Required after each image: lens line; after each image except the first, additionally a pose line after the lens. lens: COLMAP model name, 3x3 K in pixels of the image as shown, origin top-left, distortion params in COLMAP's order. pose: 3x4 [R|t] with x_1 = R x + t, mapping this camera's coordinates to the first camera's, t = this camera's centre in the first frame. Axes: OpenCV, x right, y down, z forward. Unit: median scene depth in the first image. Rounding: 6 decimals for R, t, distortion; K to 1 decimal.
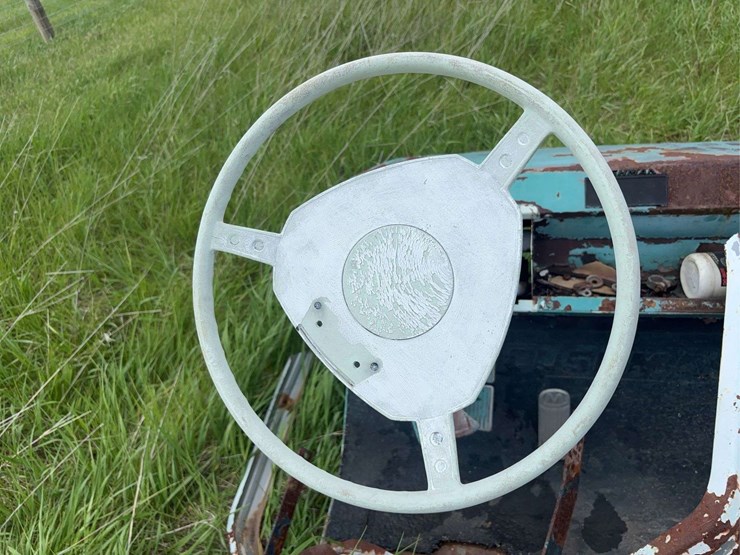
lens RADIAL K [[561.3, 0, 371.9], [0, 561.3, 274.7], [0, 0, 1]] dist [0.037826, -0.039436]
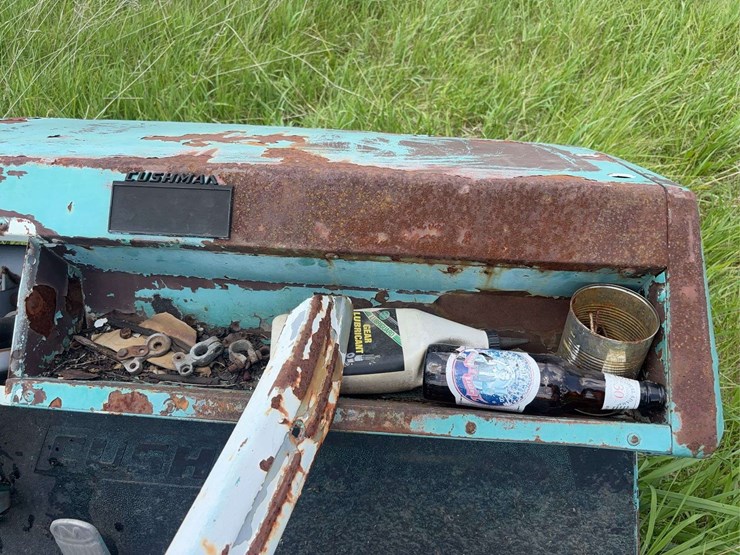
lens RADIAL K [[561.3, 0, 368.5], [0, 561.3, 278.5], [0, 0, 1]] dist [0.037826, -0.039436]
pose [[0.983033, 0.038975, 0.179241, 0.526834], [-0.051609, 0.996459, 0.066372, -0.119943], [-0.176020, -0.074496, 0.981564, 0.349990]]
